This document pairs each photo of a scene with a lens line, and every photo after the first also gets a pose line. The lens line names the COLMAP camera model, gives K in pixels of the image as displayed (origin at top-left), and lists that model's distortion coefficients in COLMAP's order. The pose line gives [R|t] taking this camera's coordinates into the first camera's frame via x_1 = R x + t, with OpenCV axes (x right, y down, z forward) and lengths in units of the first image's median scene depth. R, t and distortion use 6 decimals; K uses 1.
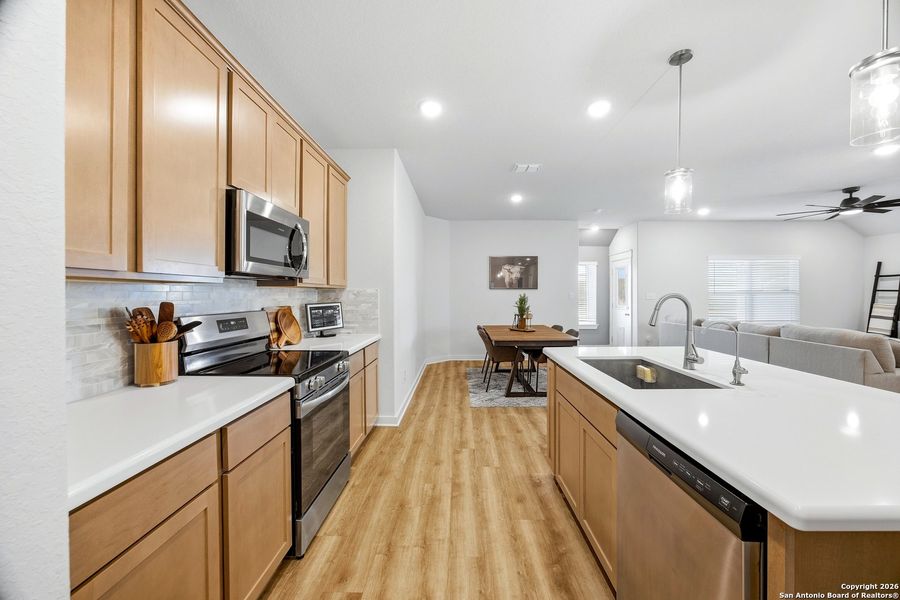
lens RADIAL K [[358.4, 0, 462.5], [0, 358.4, 295.4], [0, 0, 1]] dist [-0.002483, -0.000058]
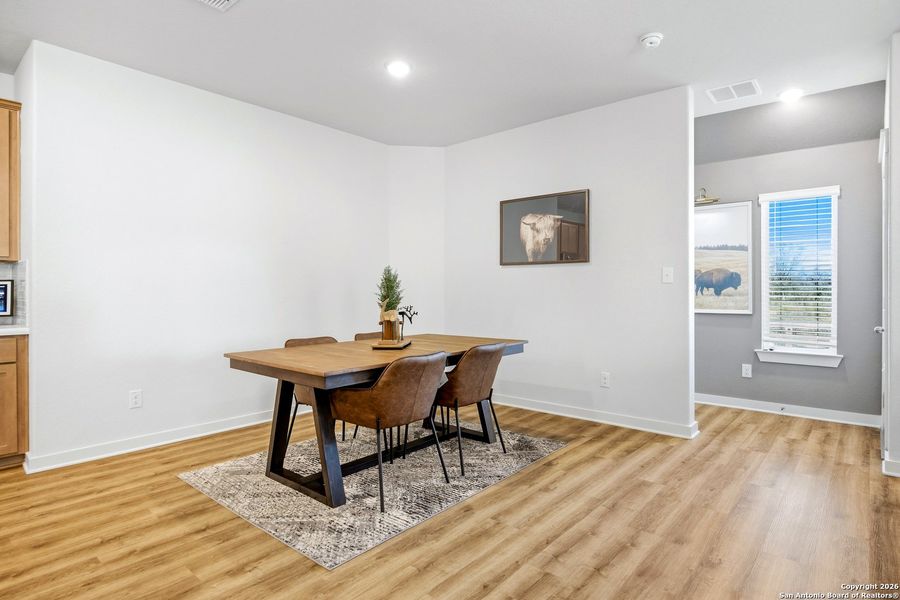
lens RADIAL K [[510.2, 0, 446.3], [0, 510.2, 293.3], [0, 0, 1]] dist [0.016551, -0.000019]
pose [[0.765556, -0.002320, -0.643365, 1.077439], [0.000776, 0.999996, -0.002682, 0.051297], [0.643368, 0.001554, 0.765555, 0.877749]]
